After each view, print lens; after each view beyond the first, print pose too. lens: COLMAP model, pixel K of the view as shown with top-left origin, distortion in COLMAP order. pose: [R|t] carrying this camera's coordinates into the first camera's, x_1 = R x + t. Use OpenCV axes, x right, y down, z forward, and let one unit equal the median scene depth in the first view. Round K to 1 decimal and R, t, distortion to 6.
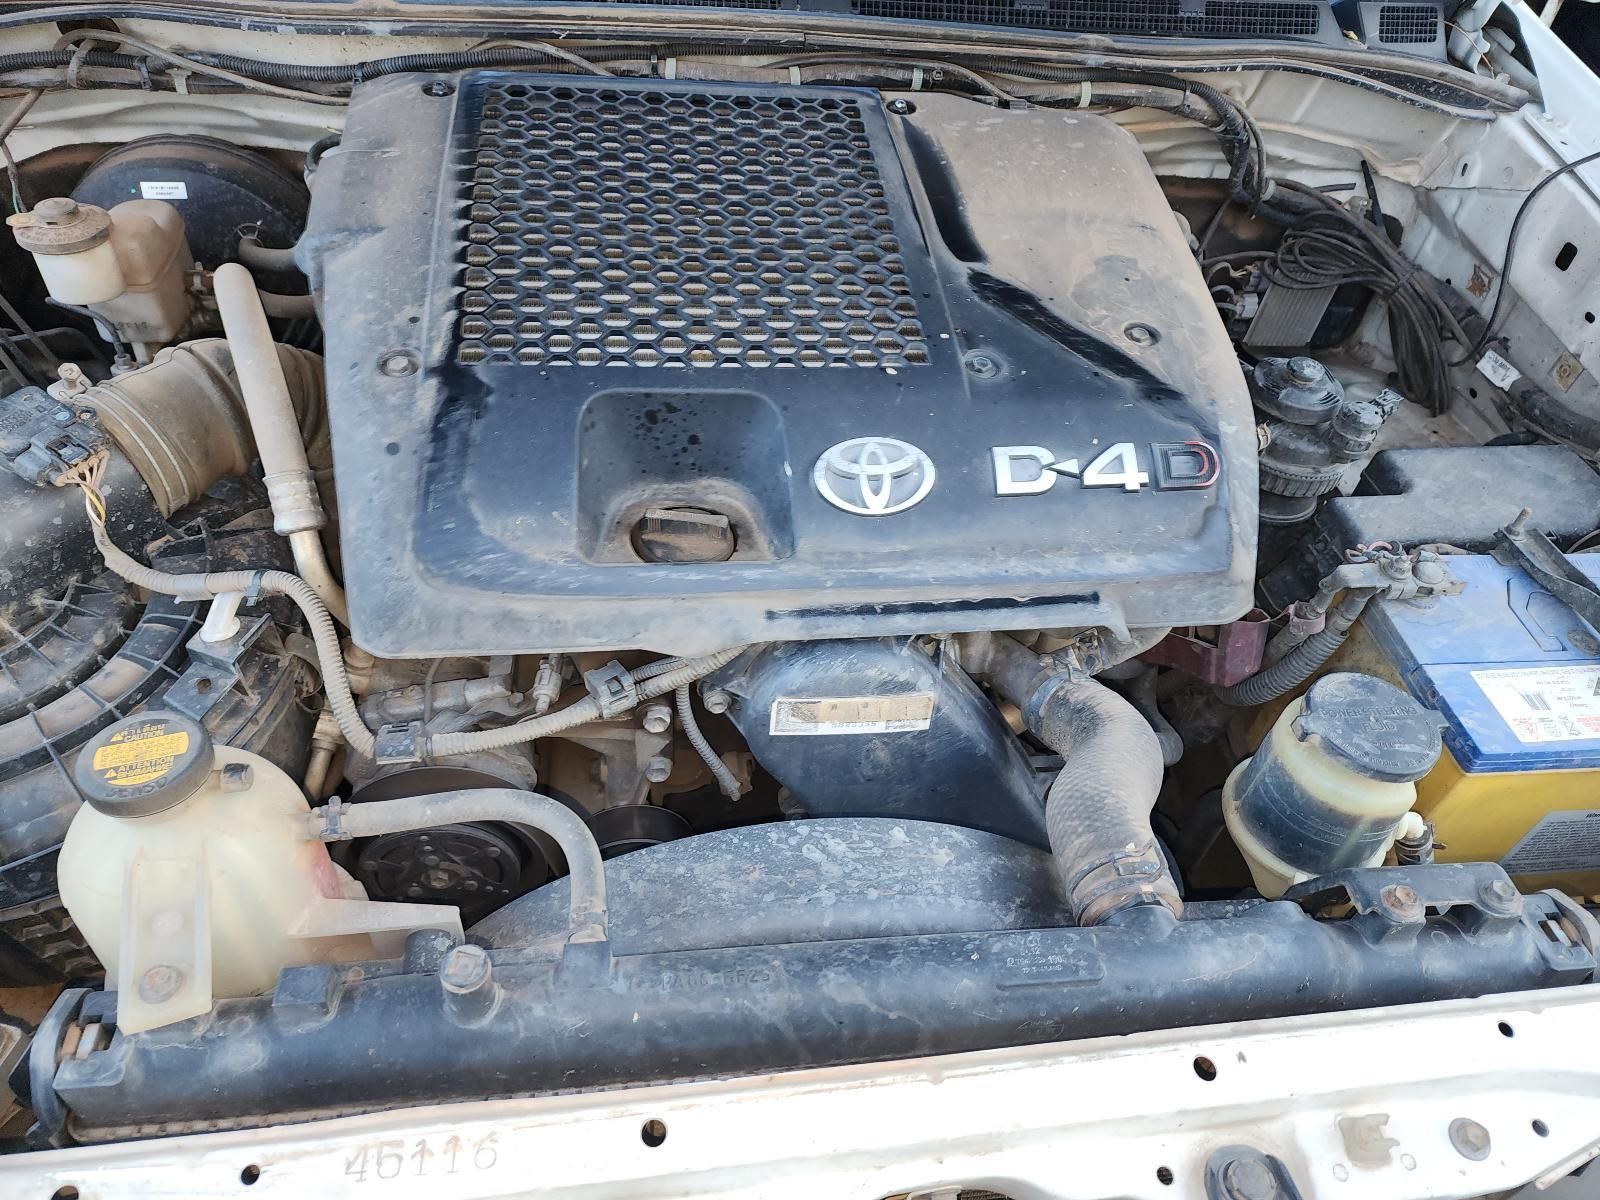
lens RADIAL K [[1032.5, 0, 800.0], [0, 1032.5, 600.0], [0, 0, 1]] dist [0.068377, -0.078739]
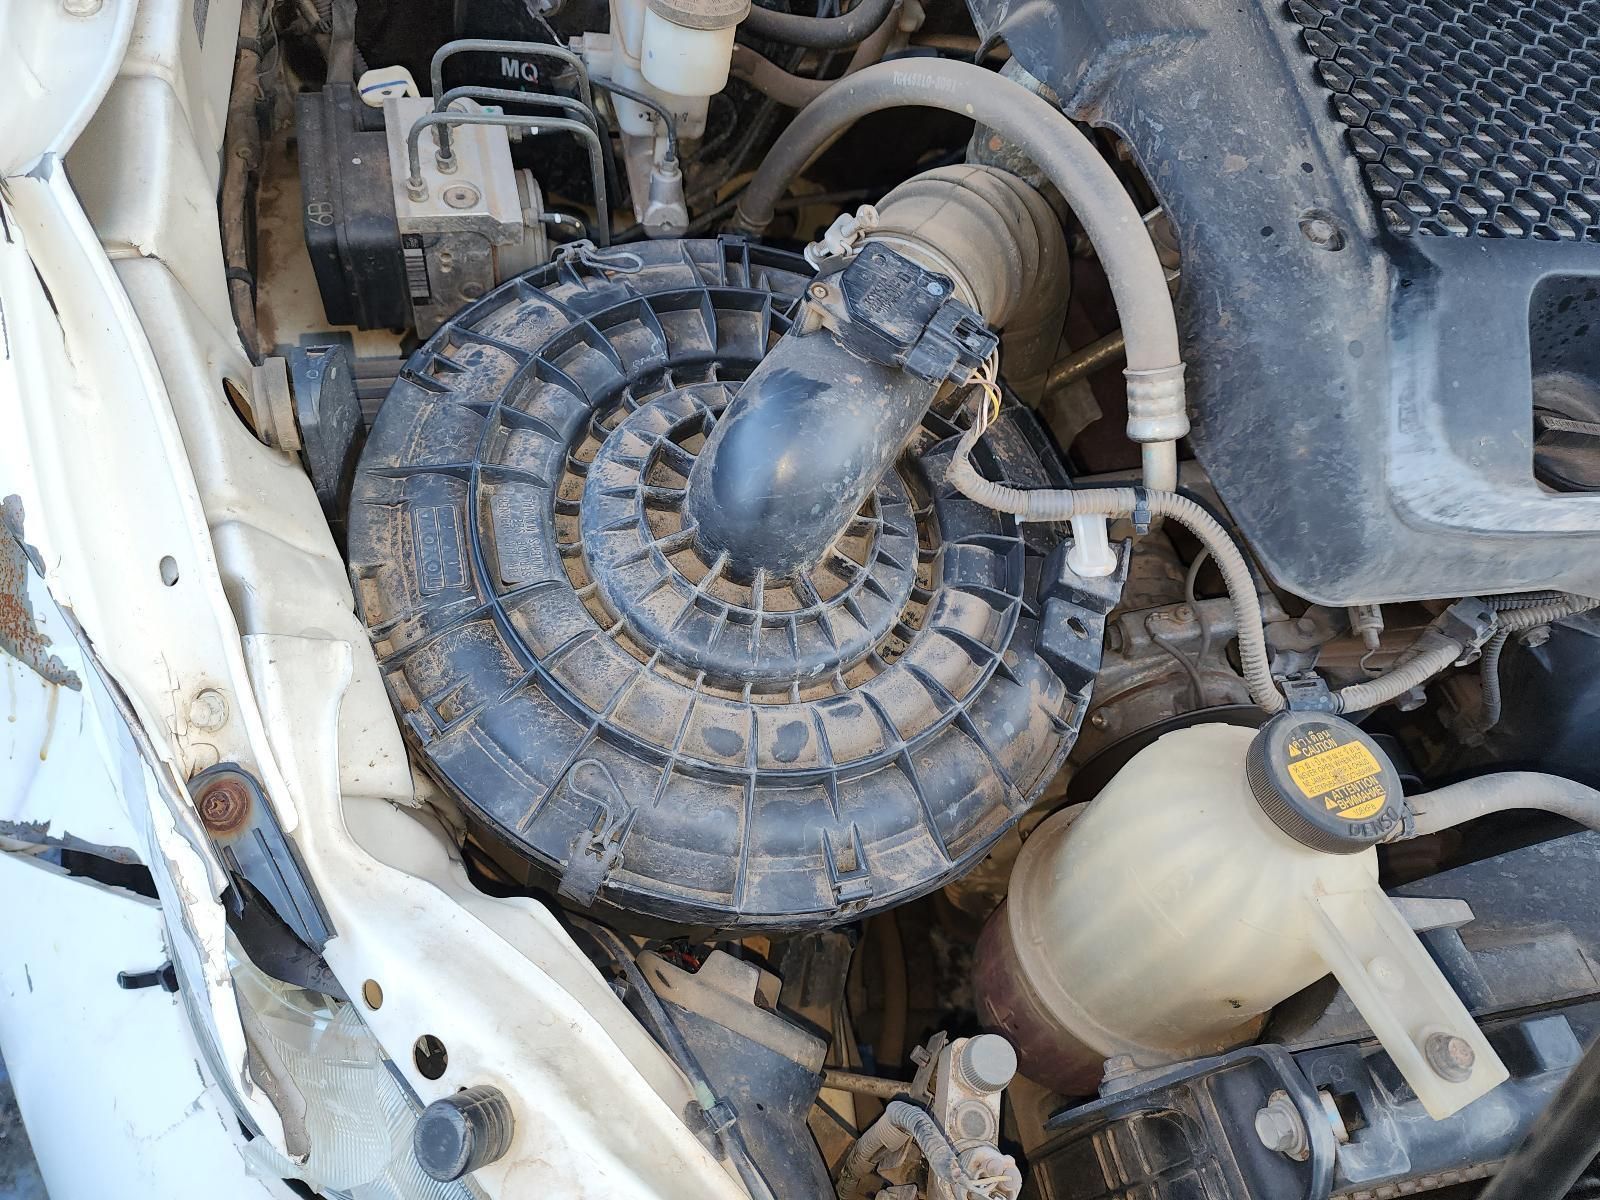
lens RADIAL K [[1032.5, 0, 800.0], [0, 1032.5, 600.0], [0, 0, 1]] dist [0.068377, -0.078739]
pose [[0.998957, 0.025099, 0.038145, -0.812626], [-0.032459, 0.977887, 0.206600, -0.105365], [-0.032116, -0.207622, 0.977682, 0.185014]]
